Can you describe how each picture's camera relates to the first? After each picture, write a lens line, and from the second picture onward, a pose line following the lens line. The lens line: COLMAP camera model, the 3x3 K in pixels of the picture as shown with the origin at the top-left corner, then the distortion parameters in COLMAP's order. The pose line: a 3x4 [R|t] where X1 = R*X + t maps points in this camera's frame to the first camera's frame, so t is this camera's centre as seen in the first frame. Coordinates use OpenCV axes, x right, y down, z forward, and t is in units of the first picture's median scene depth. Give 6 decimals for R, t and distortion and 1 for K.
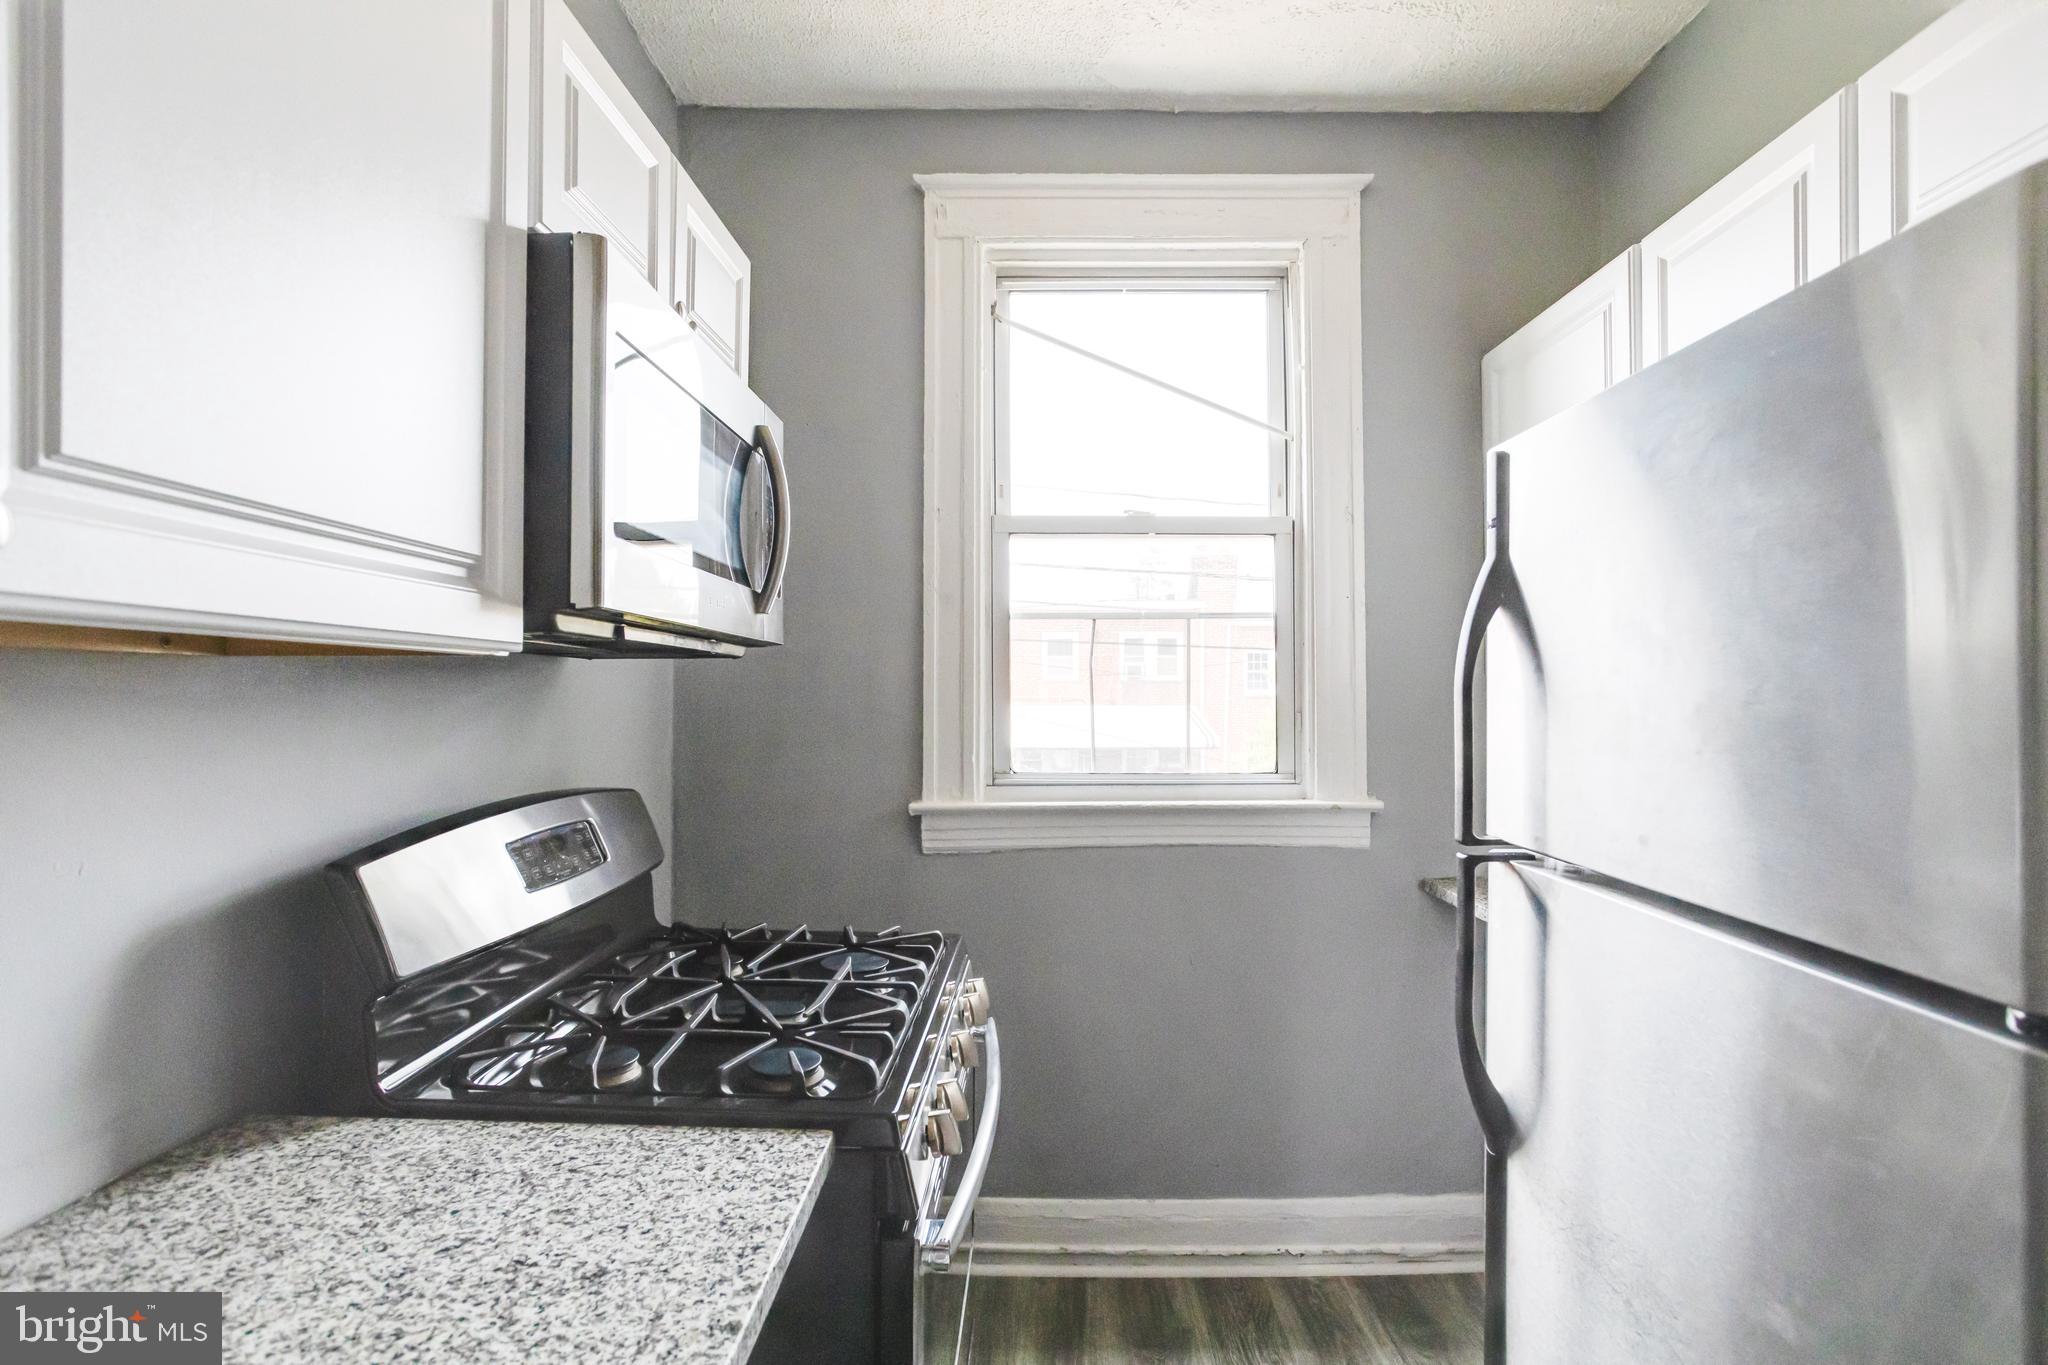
lens RADIAL K [[1008.6, 0, 1031.0], [0, 1008.6, 681.5], [0, 0, 1]] dist [-0.046215, 0.026548]
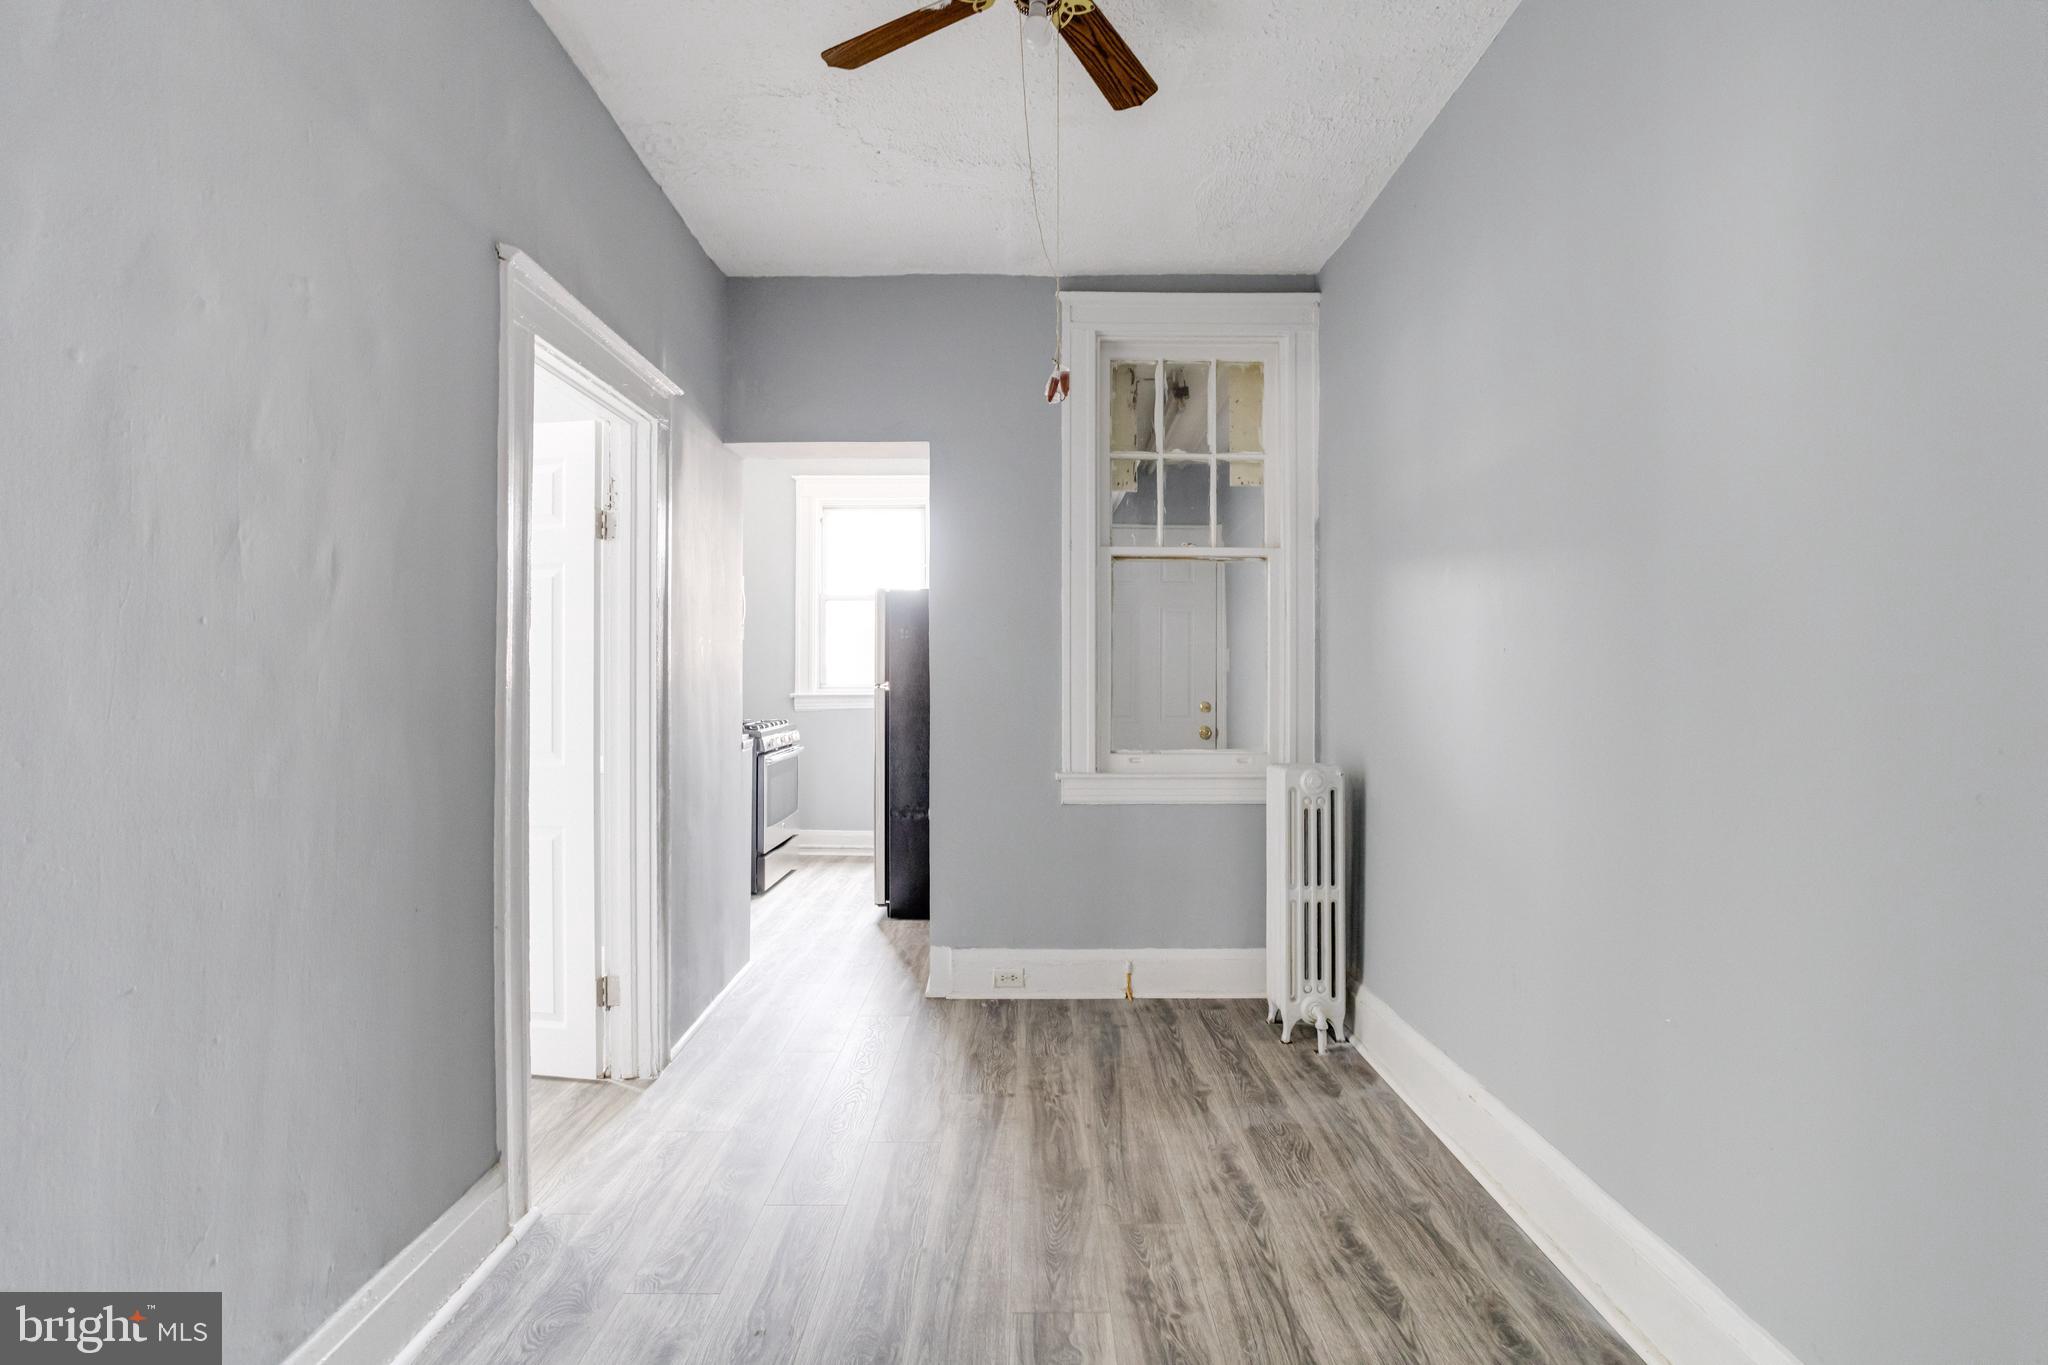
lens RADIAL K [[1005.1, 0, 1025.8], [0, 1005.1, 666.5], [0, 0, 1]] dist [-0.046859, 0.027284]
pose [[0.999981, -0.002861, 0.005398, 0.728727], [0.002851, 0.999994, 0.001801, 0.052902], [-0.005403, -0.001786, 0.999984, -2.541928]]
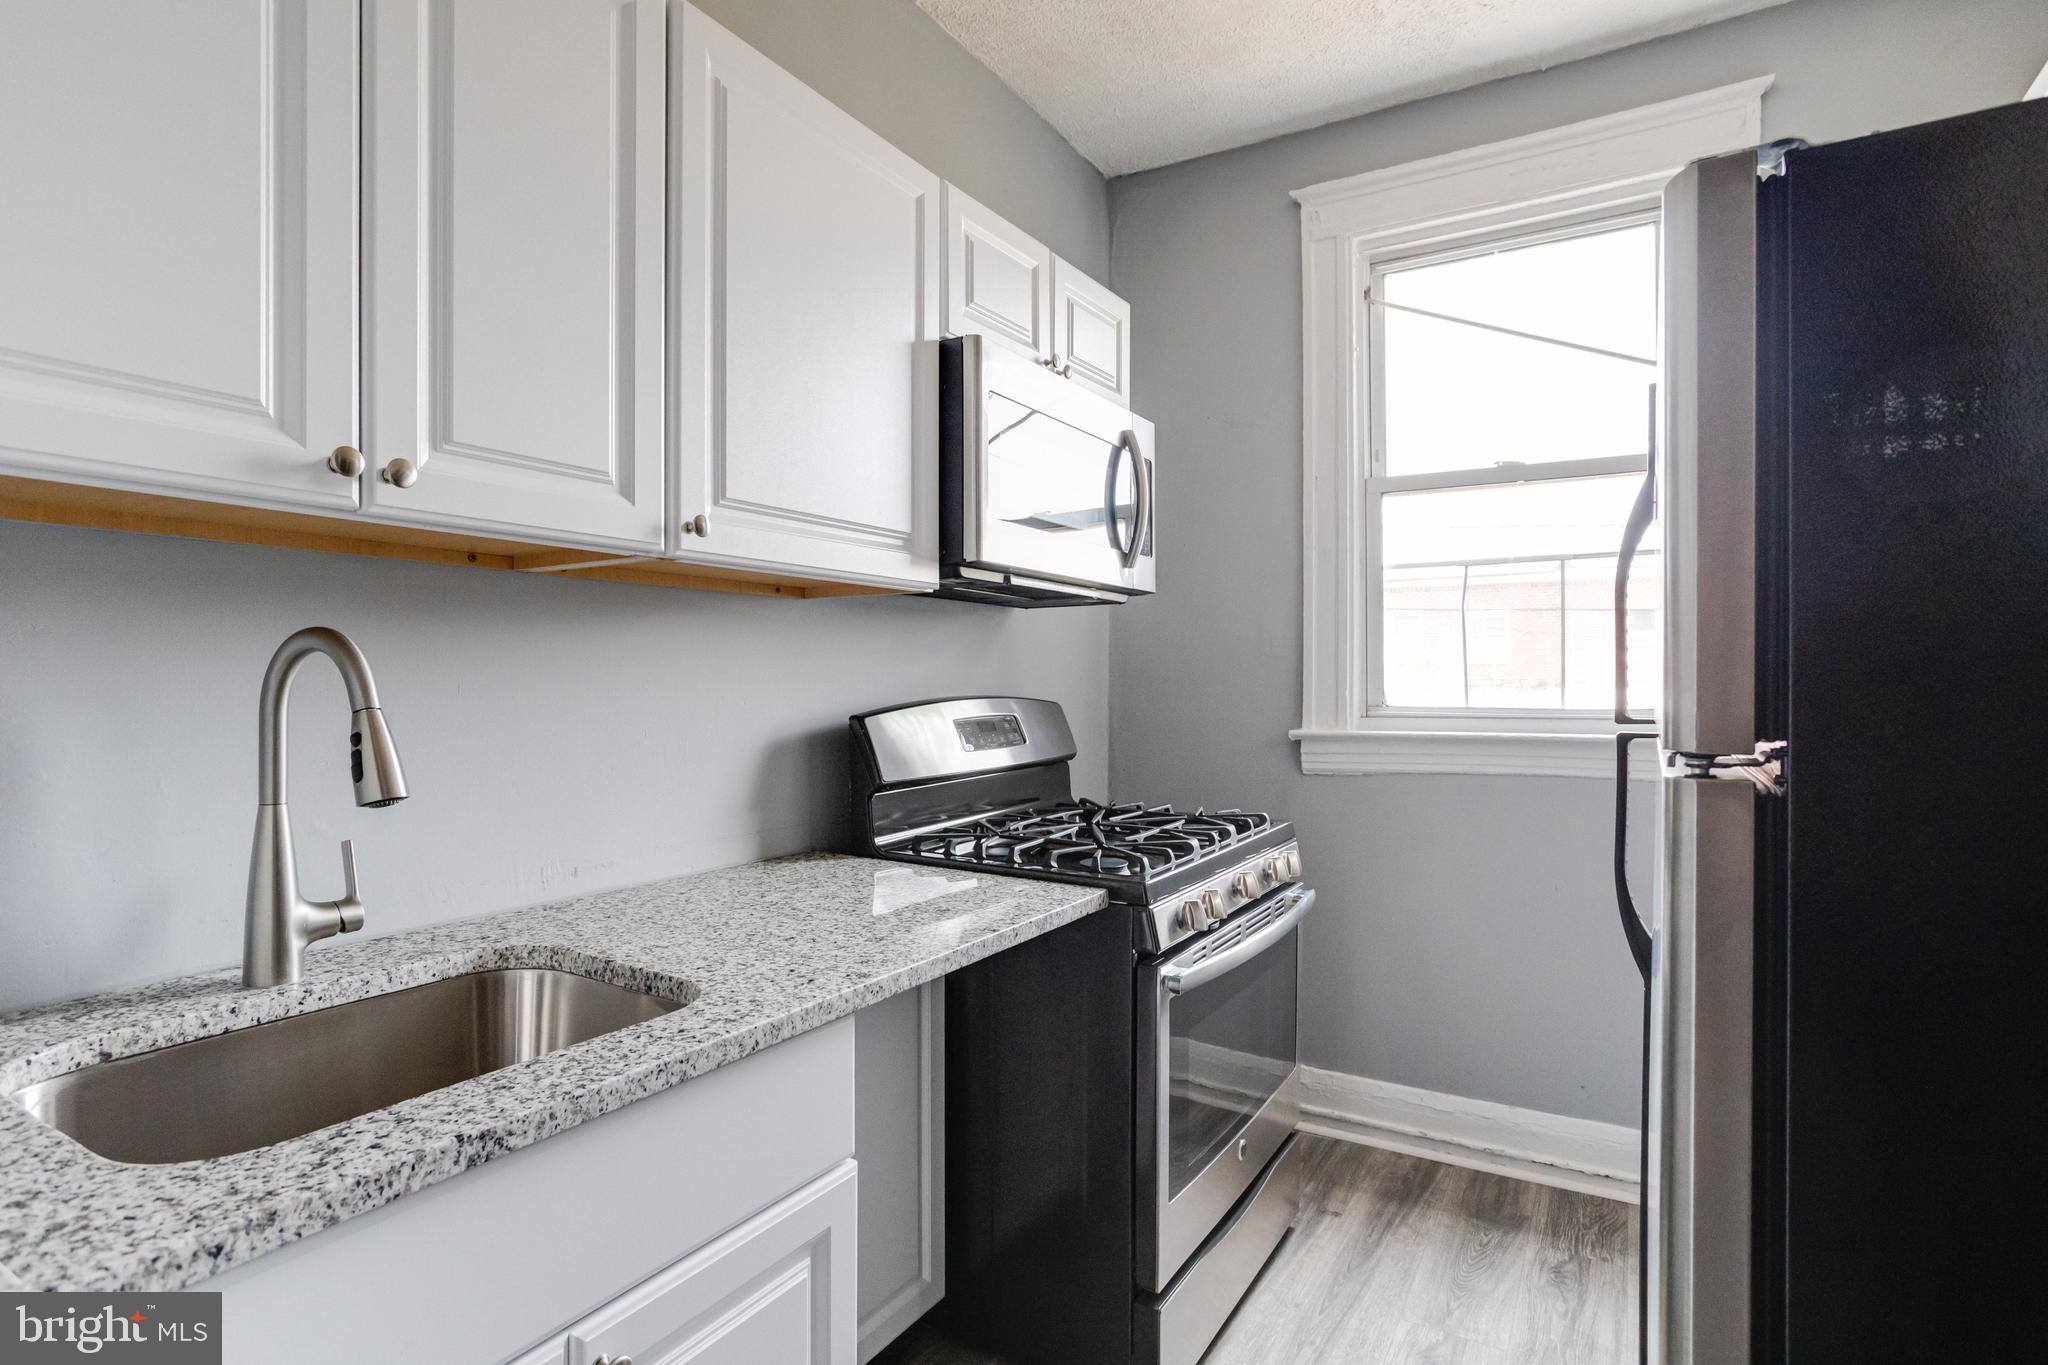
lens RADIAL K [[1039.2, 0, 1026.4], [0, 1039.2, 676.9], [0, 0, 1]] dist [-0.047867, 0.030499]
pose [[0.863017, -0.004025, -0.505160, 0.299709], [0.008743, 0.999937, 0.006969, 0.063877], [0.505100, -0.010431, 0.862998, -0.265646]]
